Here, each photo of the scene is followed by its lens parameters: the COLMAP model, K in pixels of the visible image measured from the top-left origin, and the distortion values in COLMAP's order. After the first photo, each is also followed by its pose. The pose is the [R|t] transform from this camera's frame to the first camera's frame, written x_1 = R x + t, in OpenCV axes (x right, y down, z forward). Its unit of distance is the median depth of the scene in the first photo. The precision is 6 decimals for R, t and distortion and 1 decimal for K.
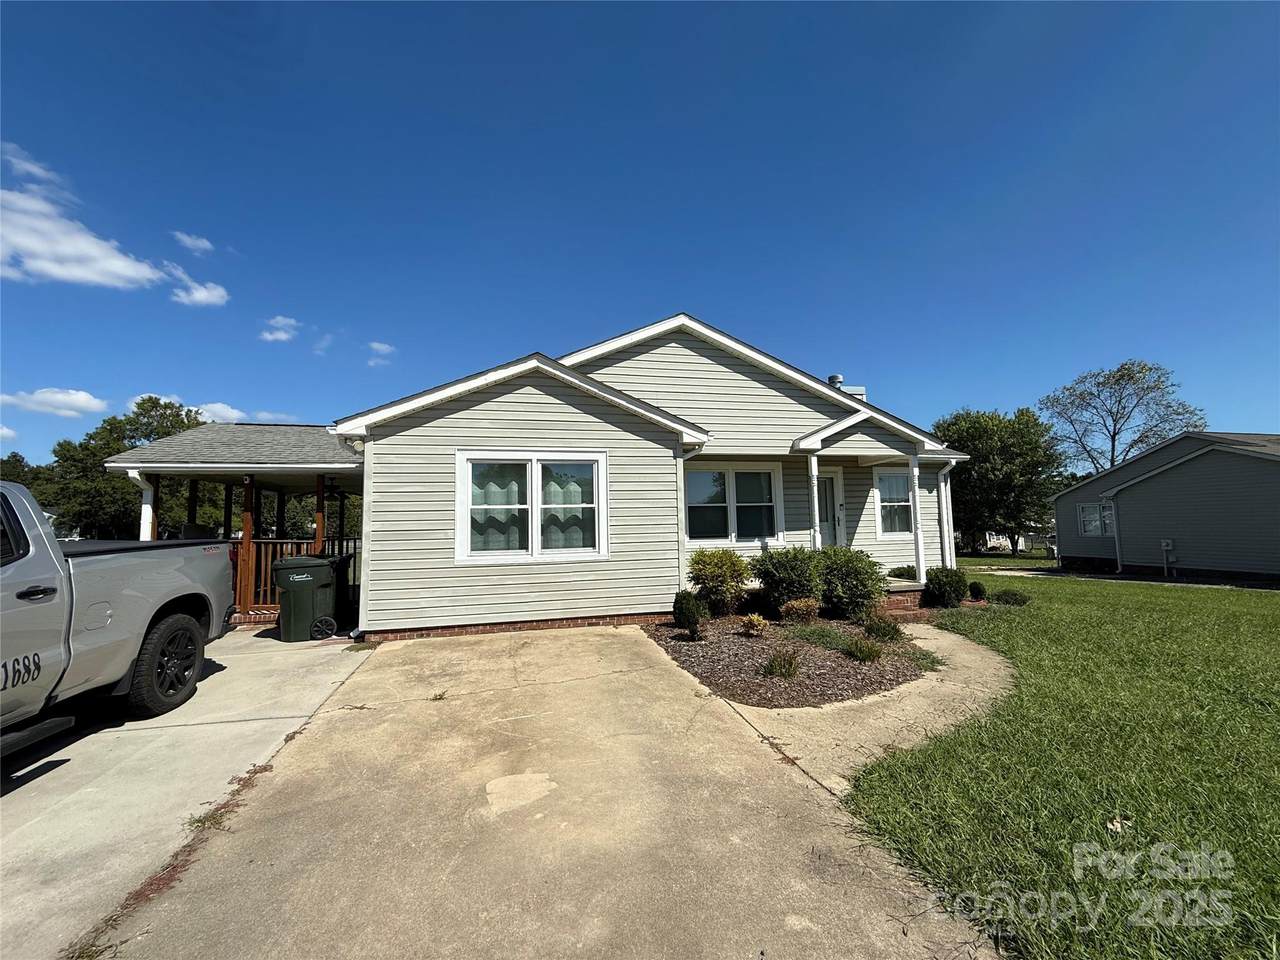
lens RADIAL K [[508.1, 0, 640.0], [0, 508.1, 480.0], [0, 0, 1]] dist [0.000711, -0.000029]
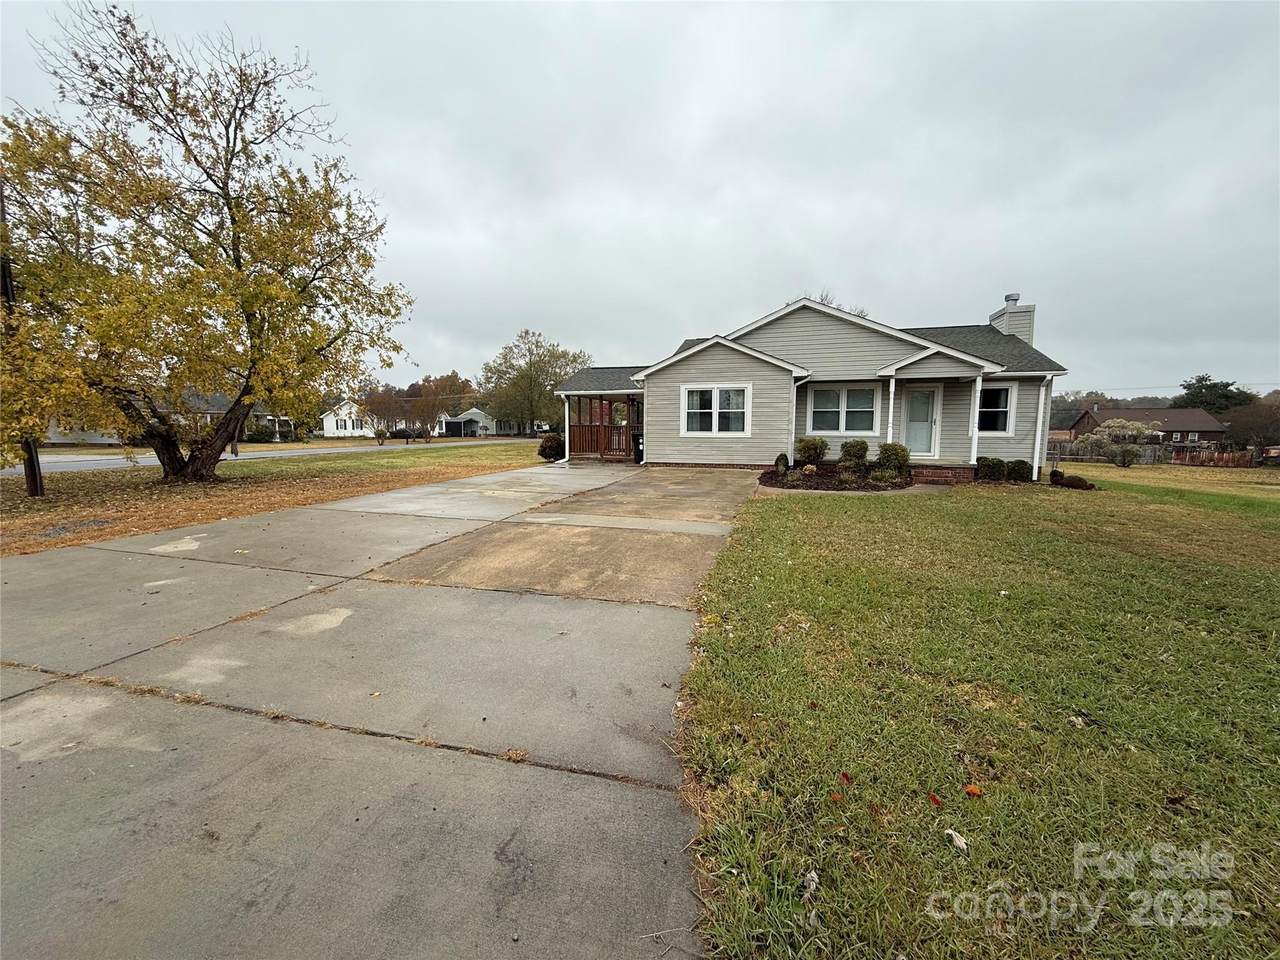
lens RADIAL K [[508.1, 0, 640.0], [0, 508.1, 480.0], [0, 0, 1]] dist [0.000711, -0.000029]
pose [[0.864844, 0.074194, -0.496529, 0.588653], [0.022518, 0.982292, 0.186000, -0.063878], [0.501536, -0.172042, 0.847858, -0.982607]]
